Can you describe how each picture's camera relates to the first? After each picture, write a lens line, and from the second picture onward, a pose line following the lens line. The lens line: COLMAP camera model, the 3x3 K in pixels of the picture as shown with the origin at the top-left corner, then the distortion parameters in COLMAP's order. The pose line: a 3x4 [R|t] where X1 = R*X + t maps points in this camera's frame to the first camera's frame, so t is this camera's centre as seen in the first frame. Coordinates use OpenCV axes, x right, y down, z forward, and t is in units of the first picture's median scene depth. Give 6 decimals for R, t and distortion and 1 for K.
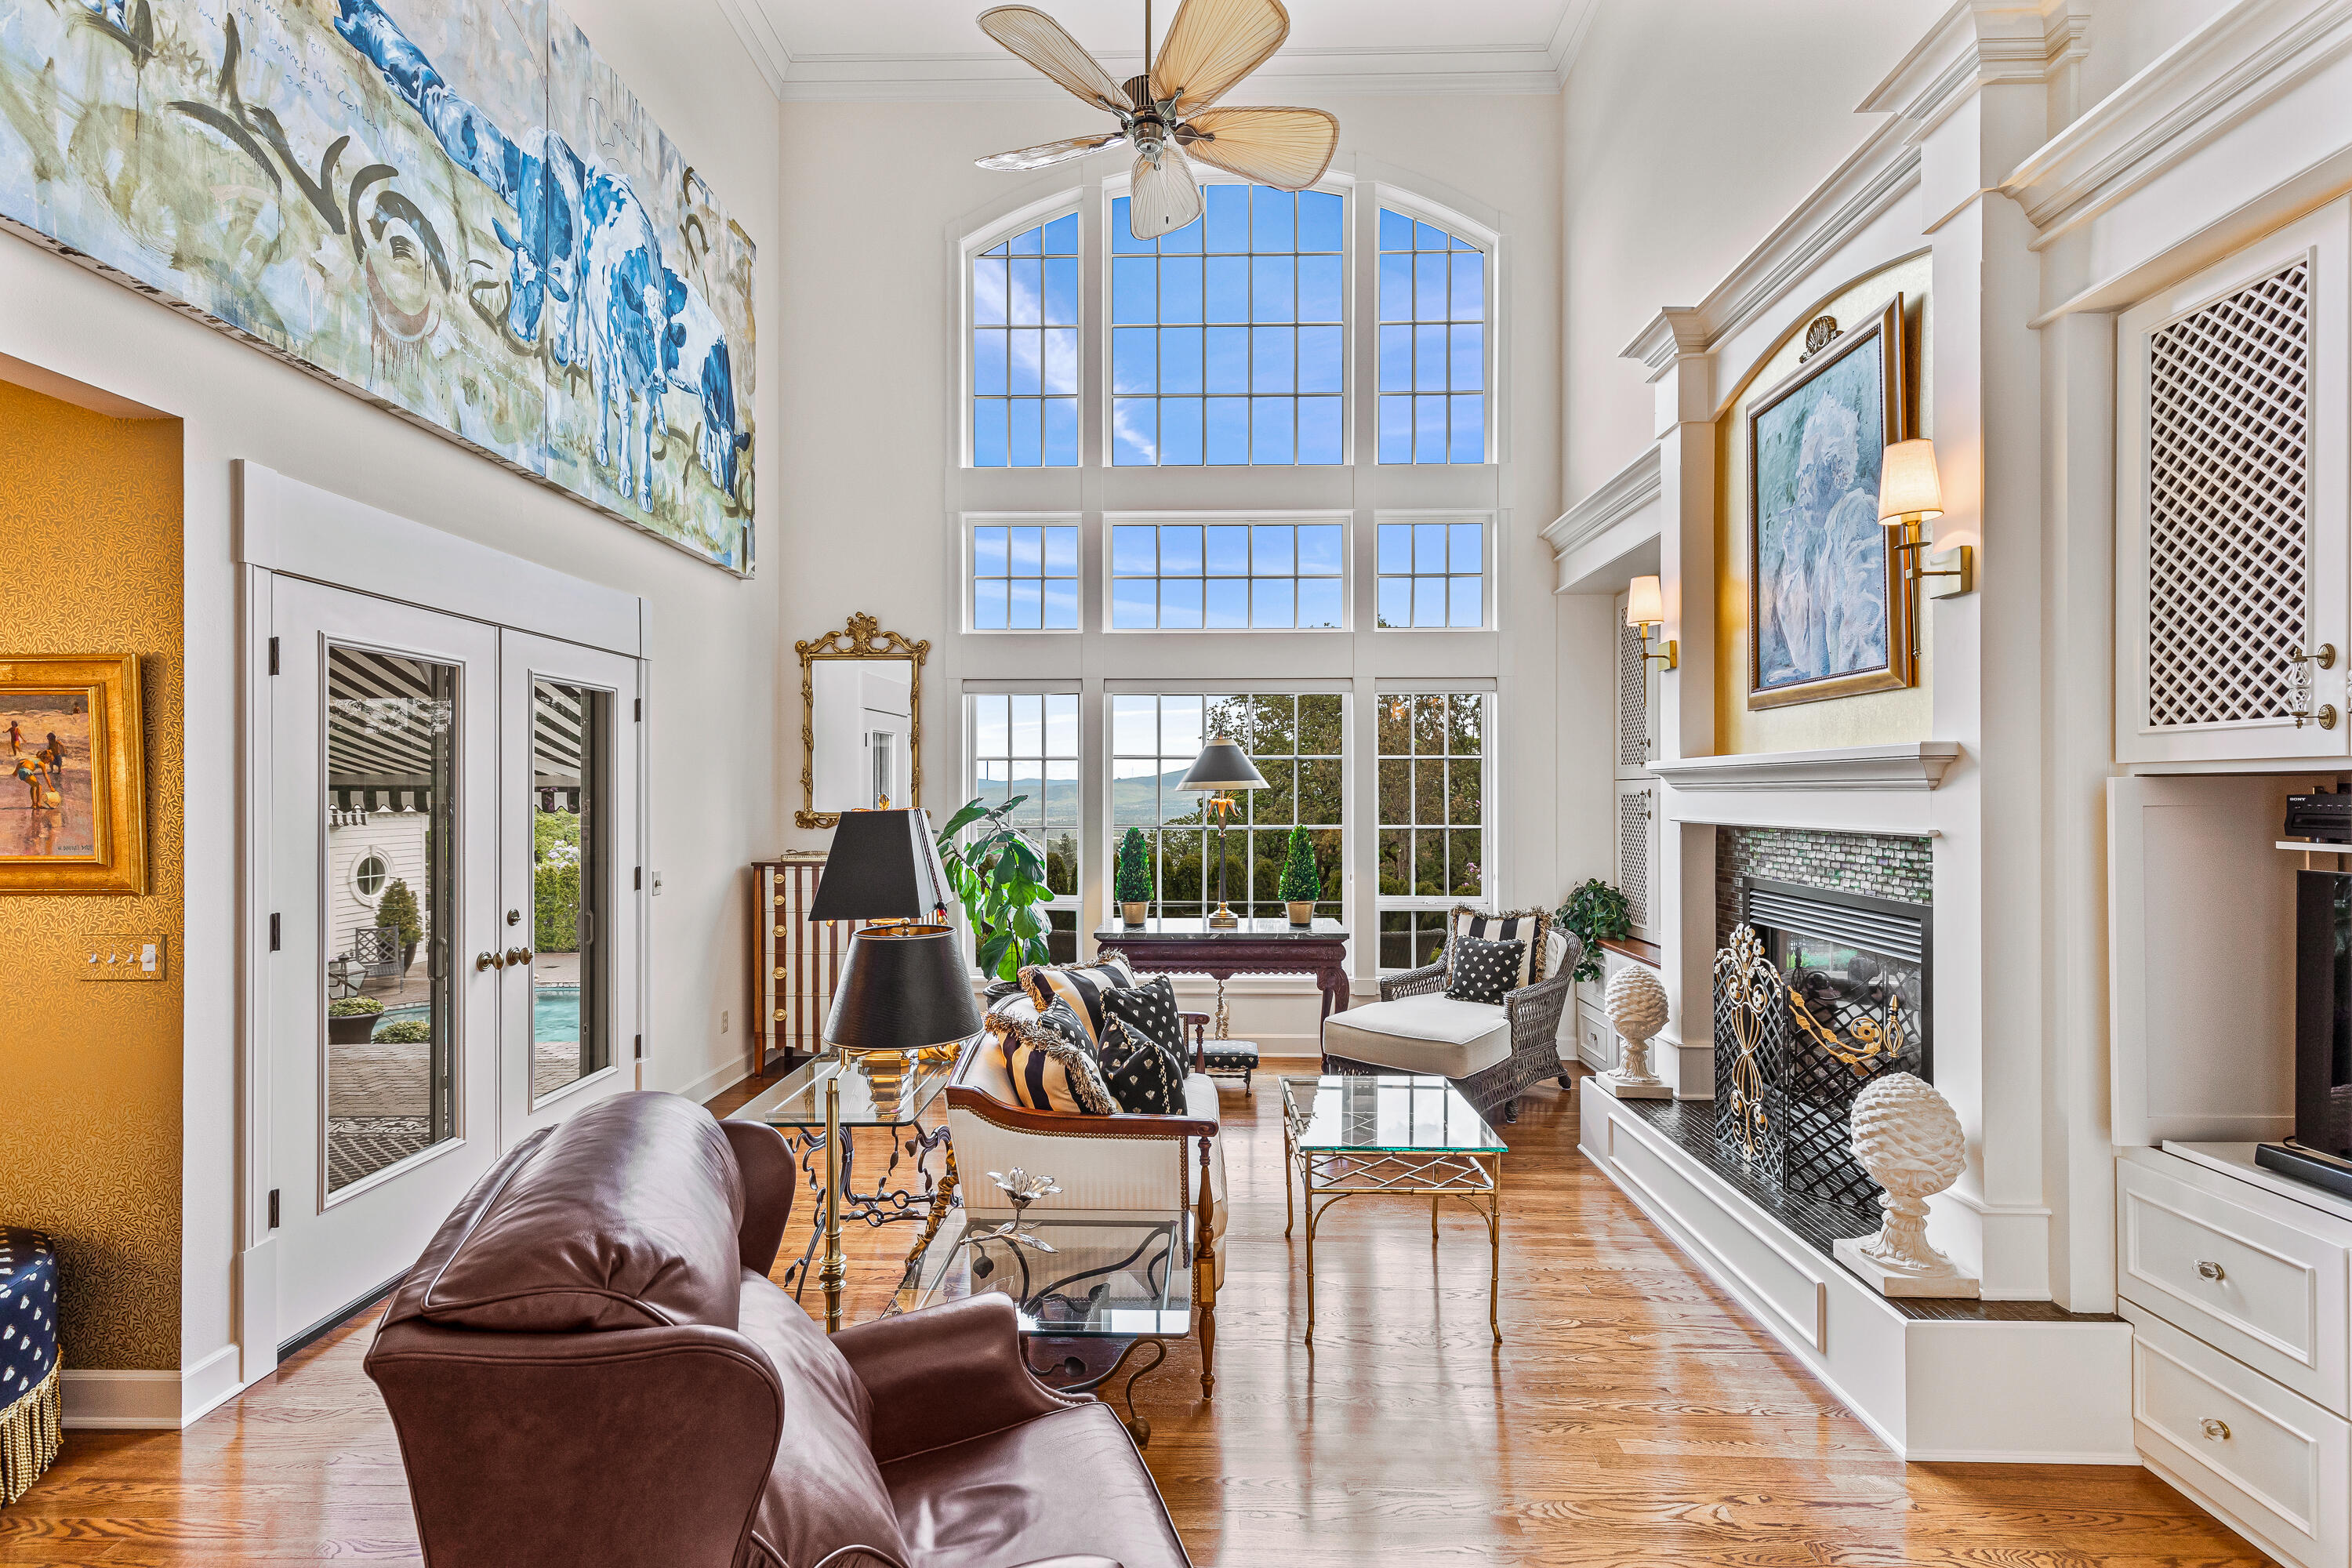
lens RADIAL K [[1077.5, 0, 1170.4], [0, 1077.5, 787.4], [0, 0, 1]] dist [0.007346, -0.000855]
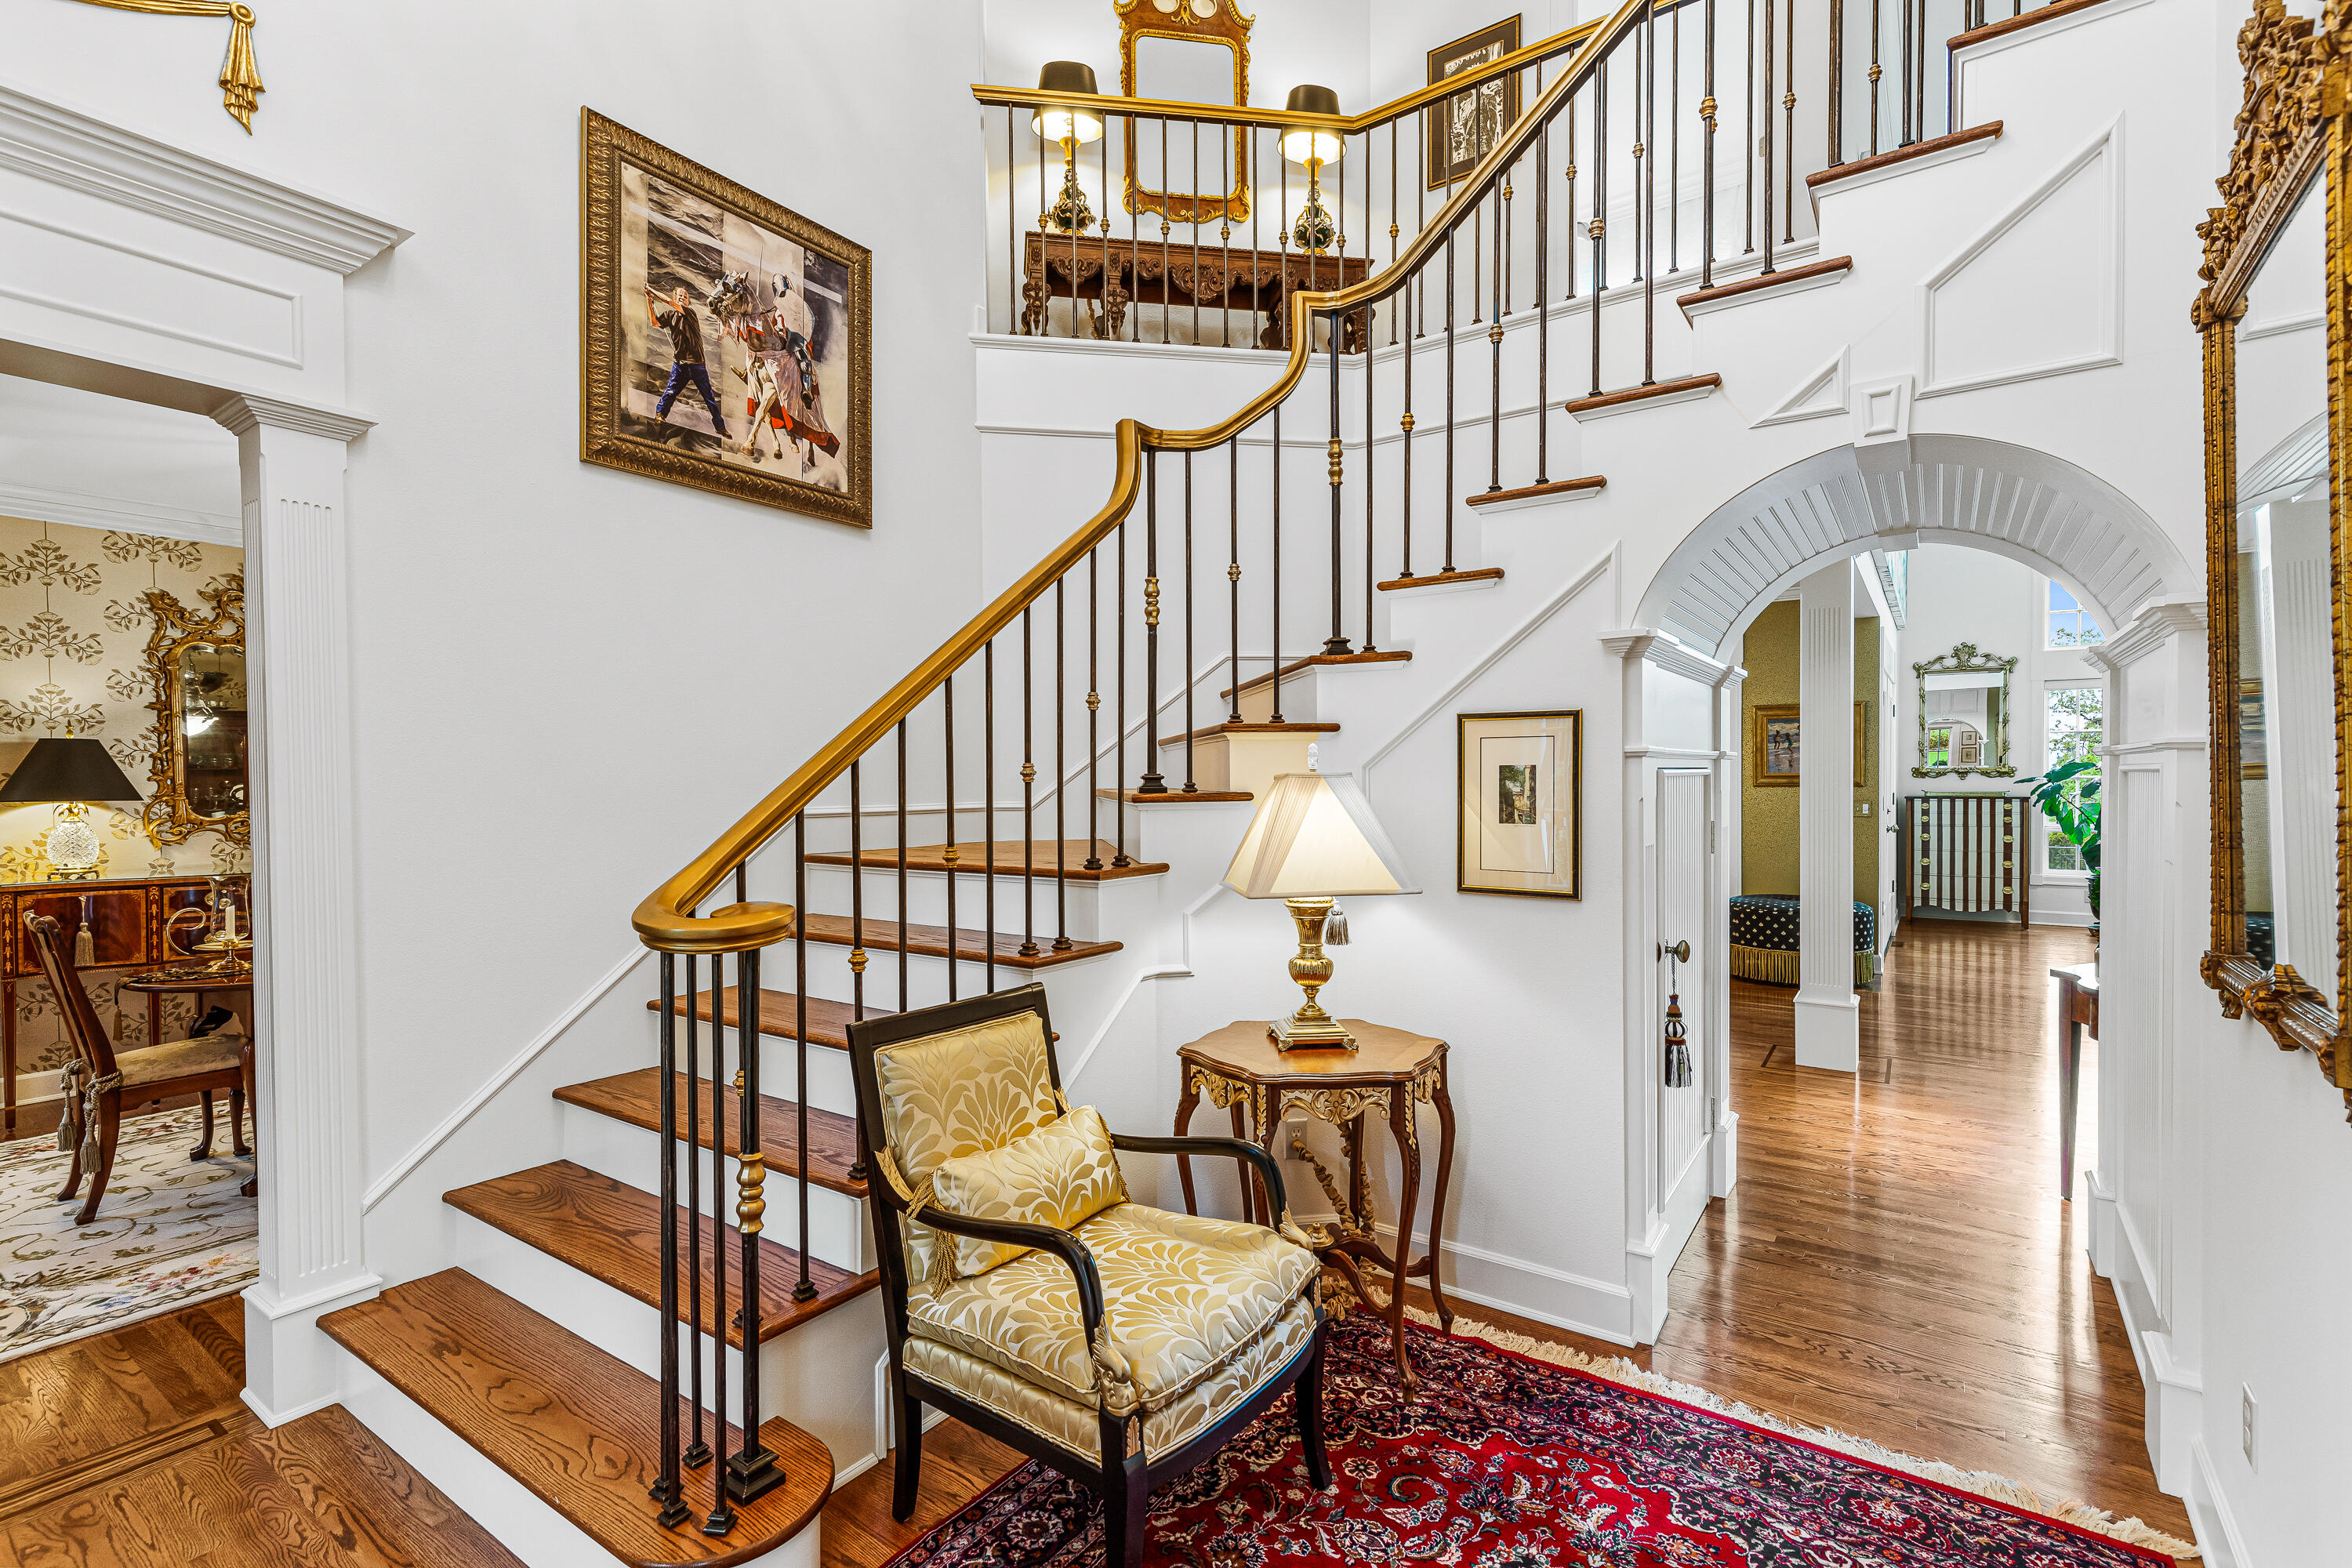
lens RADIAL K [[1077.5, 0, 1178.6], [0, 1077.5, 796.3], [0, 0, 1]] dist [0.007346, -0.000855]
pose [[0.833047, 0.008565, -0.553136, -0.647867], [0.006451, 0.999662, 0.025195, 0.030664], [0.553164, -0.024557, 0.832710, -1.726192]]
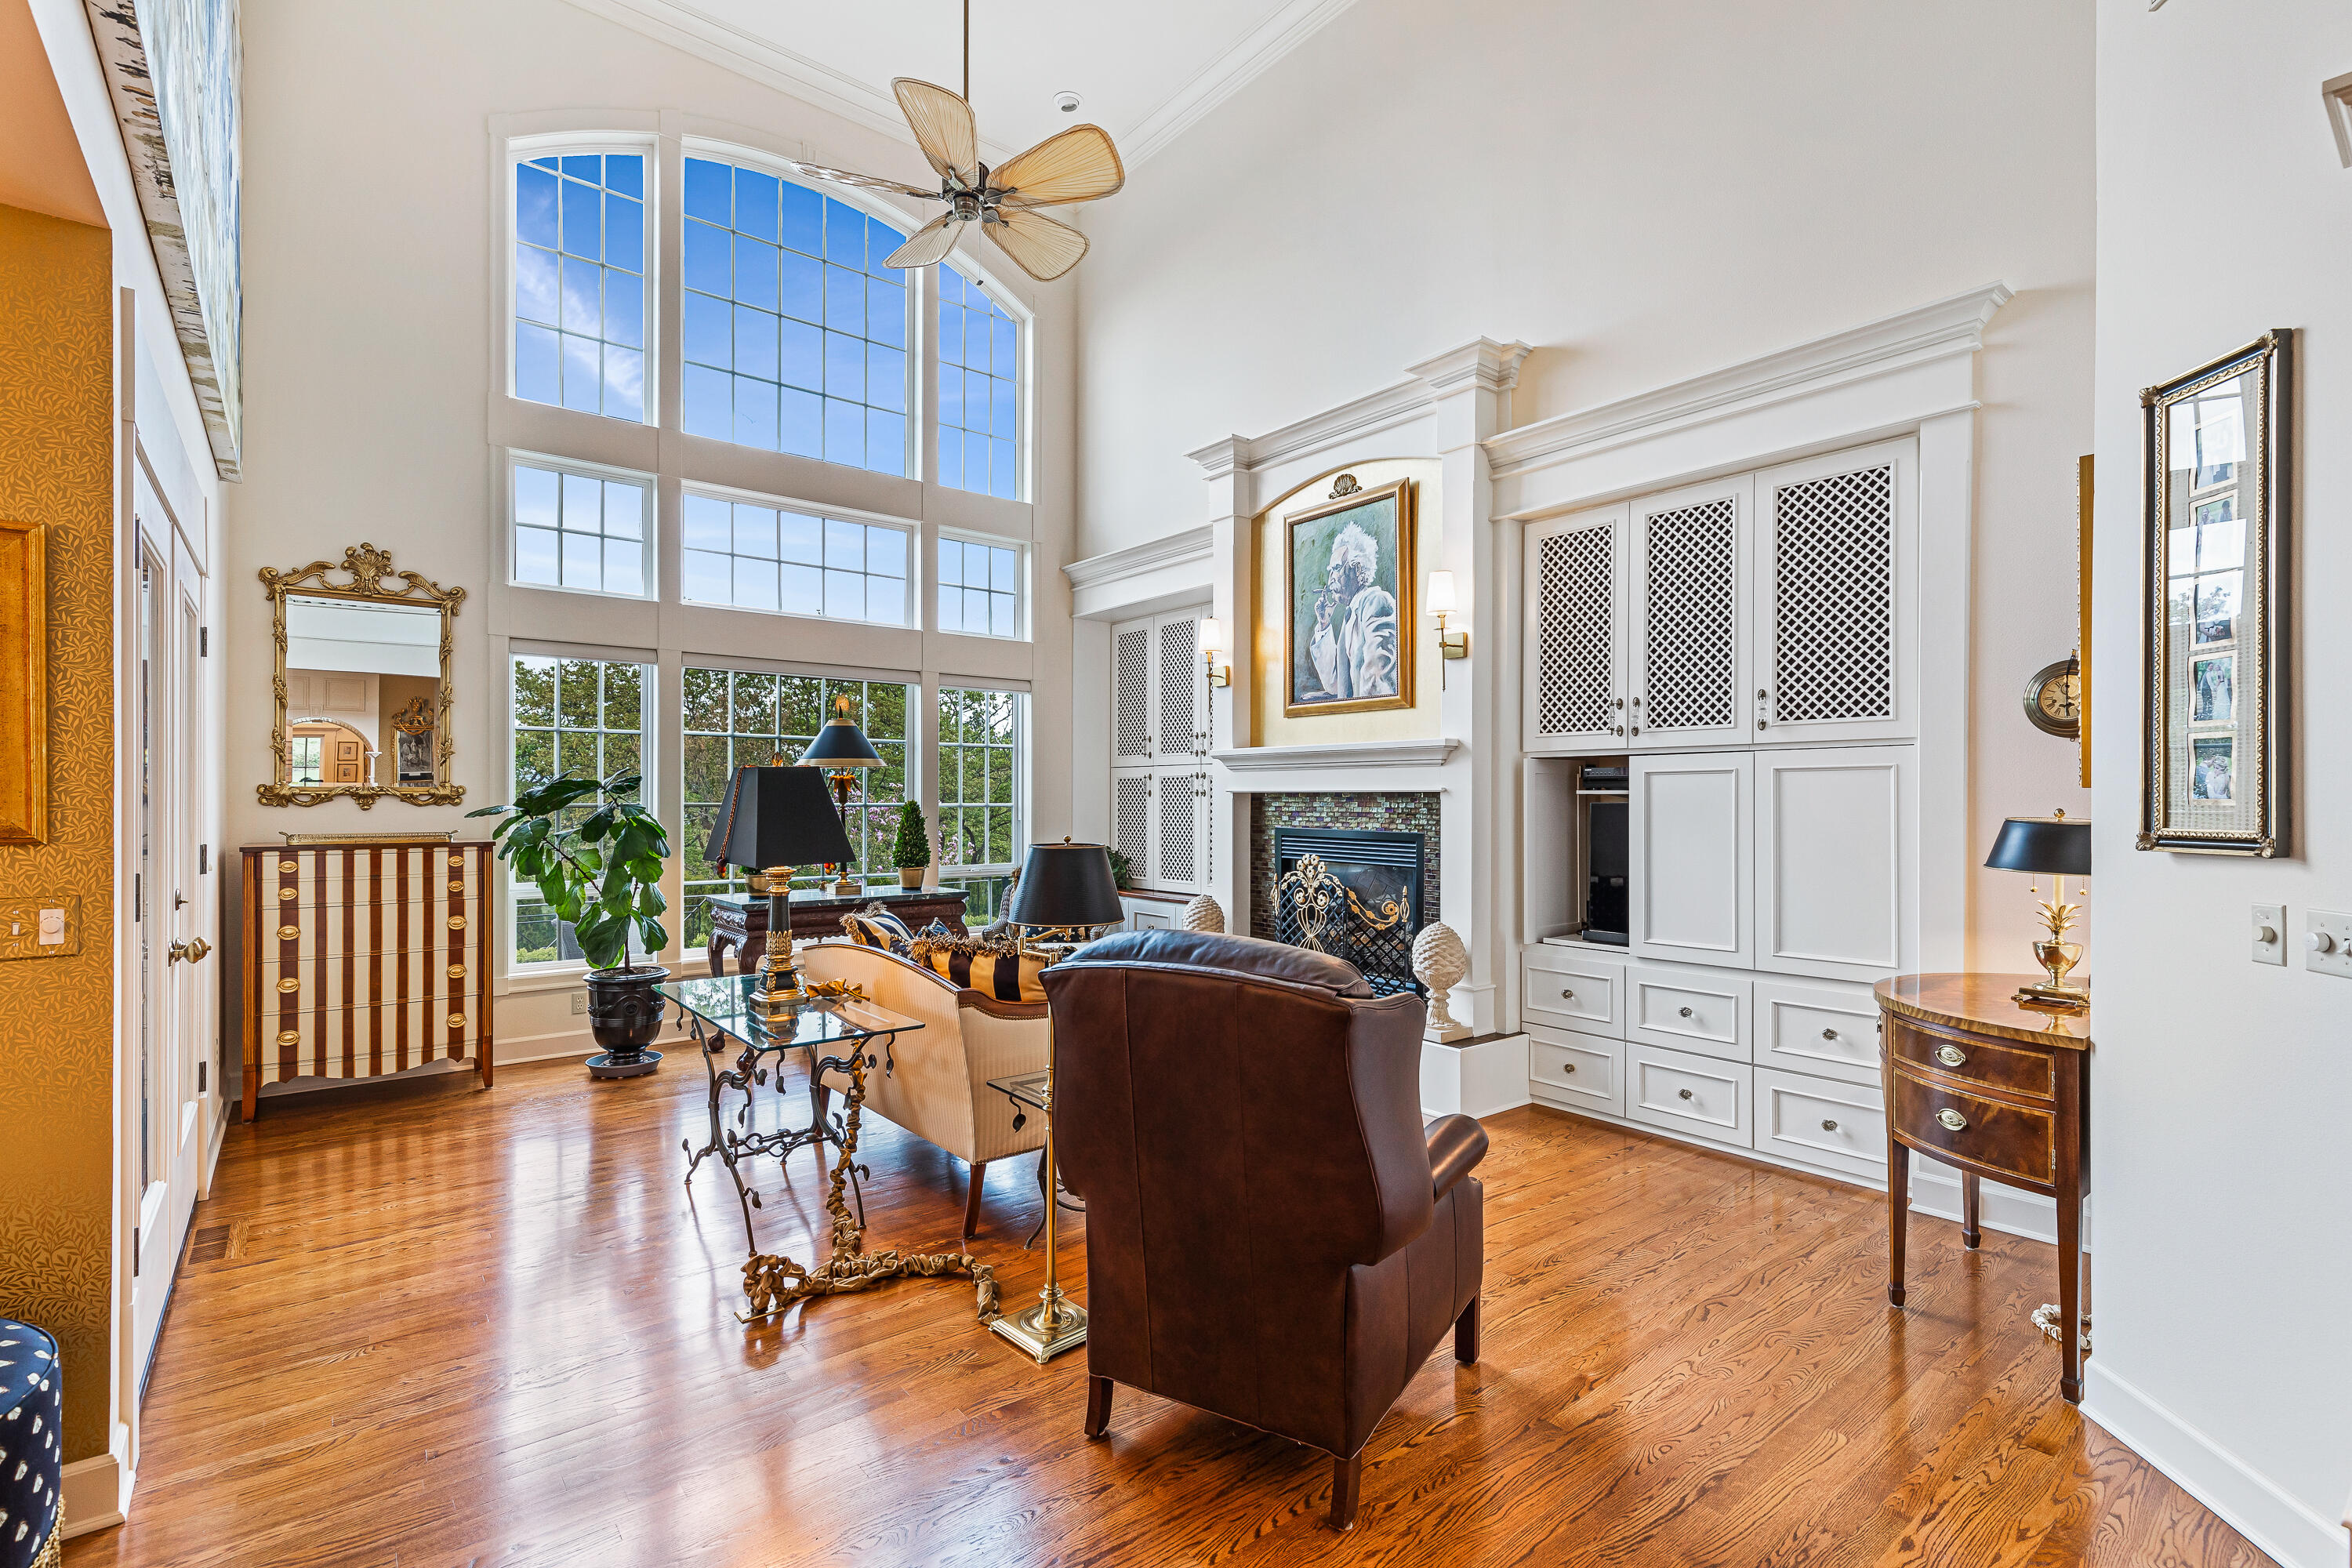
lens RADIAL K [[1077.5, 0, 1189.1], [0, 1077.5, 793.4], [0, 0, 1]] dist [0.007346, -0.000855]
pose [[0.756085, 0.006888, 0.654437, -0.619426], [-0.007228, 0.999972, -0.002175, 0.044668], [-0.654433, -0.003086, 0.756114, -0.061050]]
